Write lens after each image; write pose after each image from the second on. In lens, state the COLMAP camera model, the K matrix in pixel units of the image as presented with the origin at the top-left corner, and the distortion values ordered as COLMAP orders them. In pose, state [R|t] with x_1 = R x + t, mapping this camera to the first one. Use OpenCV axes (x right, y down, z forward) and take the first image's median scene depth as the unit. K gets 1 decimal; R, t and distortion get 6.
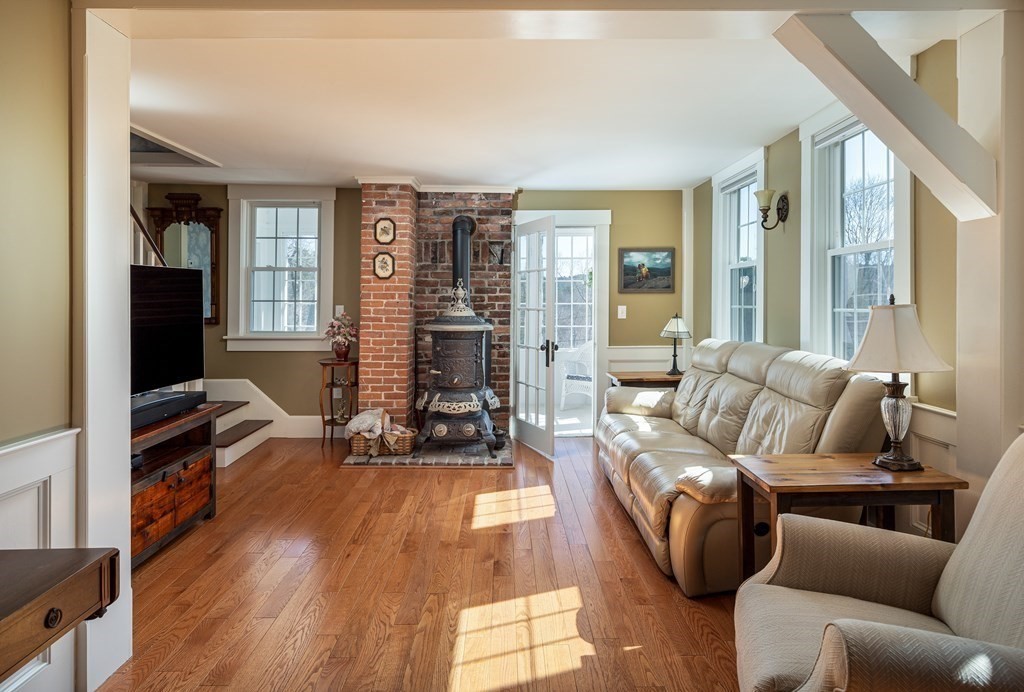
lens RADIAL K [[592.2, 0, 513.4], [0, 592.2, 345.1], [0, 0, 1]] dist [-0.019881, -0.007496]
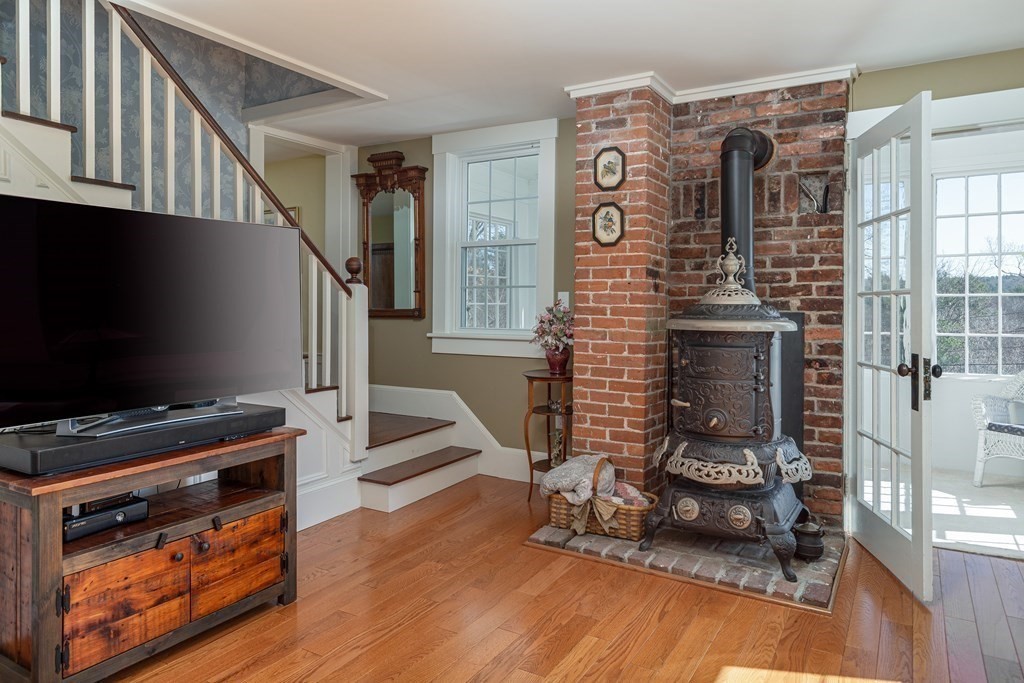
lens RADIAL K [[682.2, 0, 488.8], [0, 682.2, 308.1], [0, 0, 1]] dist [-0.000772, 0.001008]
pose [[0.844086, 0.004159, -0.536192, 0.059905], [-0.041502, 0.997477, -0.057596, 0.000110], [0.534600, 0.070869, 0.842129, 0.331681]]
